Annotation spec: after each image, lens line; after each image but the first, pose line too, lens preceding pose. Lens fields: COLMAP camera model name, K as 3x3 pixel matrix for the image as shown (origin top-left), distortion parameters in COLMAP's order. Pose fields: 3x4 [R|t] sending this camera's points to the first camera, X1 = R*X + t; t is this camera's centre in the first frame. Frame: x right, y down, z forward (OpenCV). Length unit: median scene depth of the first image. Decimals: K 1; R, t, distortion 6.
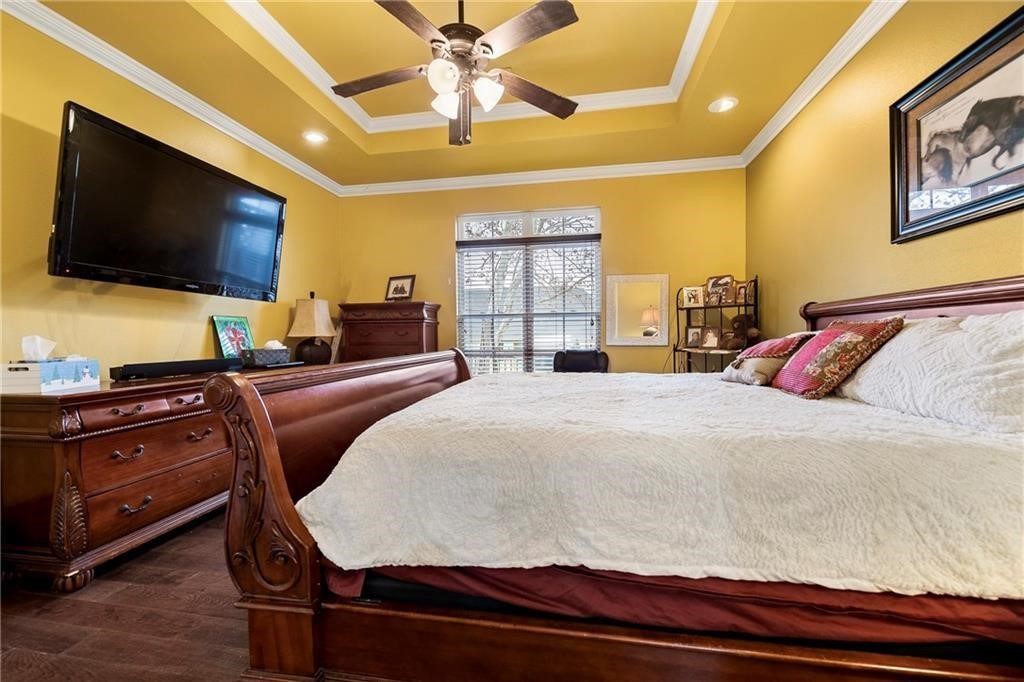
lens RADIAL K [[409.7, 0, 510.0], [0, 409.7, 342.9], [0, 0, 1]] dist [0.002993, -0.000981]
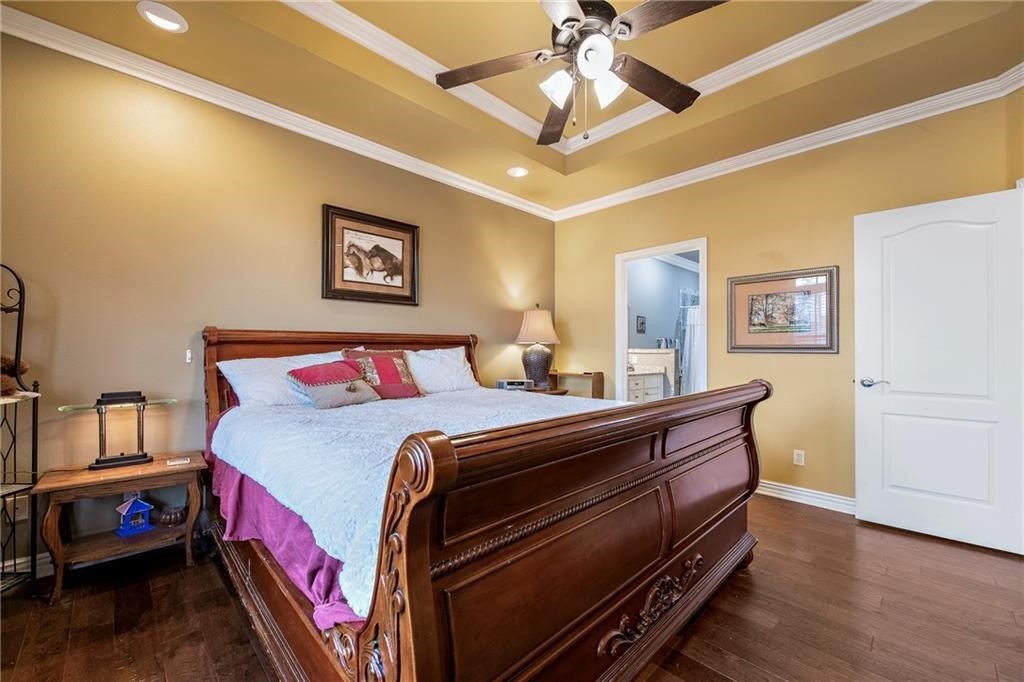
lens RADIAL K [[409.7, 0, 506.7], [0, 409.7, 348.3], [0, 0, 1]] dist [0.002993, -0.000981]
pose [[-0.810364, 0.012435, 0.585795, -0.244901], [0.020386, 0.999768, 0.006978, -0.029941], [-0.585572, 0.017596, -0.810429, 0.968546]]
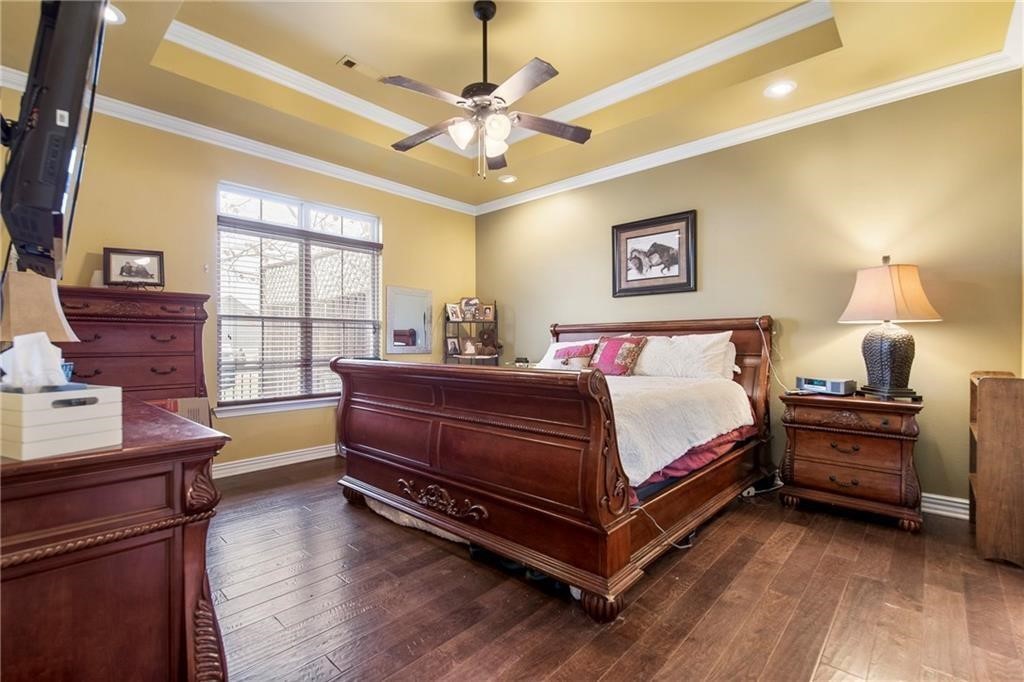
lens RADIAL K [[462.8, 0, 511.8], [0, 462.8, 342.0], [0, 0, 1]] dist [0.008285, -0.000474]
pose [[0.541870, 0.009661, 0.840407, -0.622593], [0.012454, 0.999732, -0.019523, 0.004103], [-0.840370, 0.021045, 0.541604, 0.117473]]
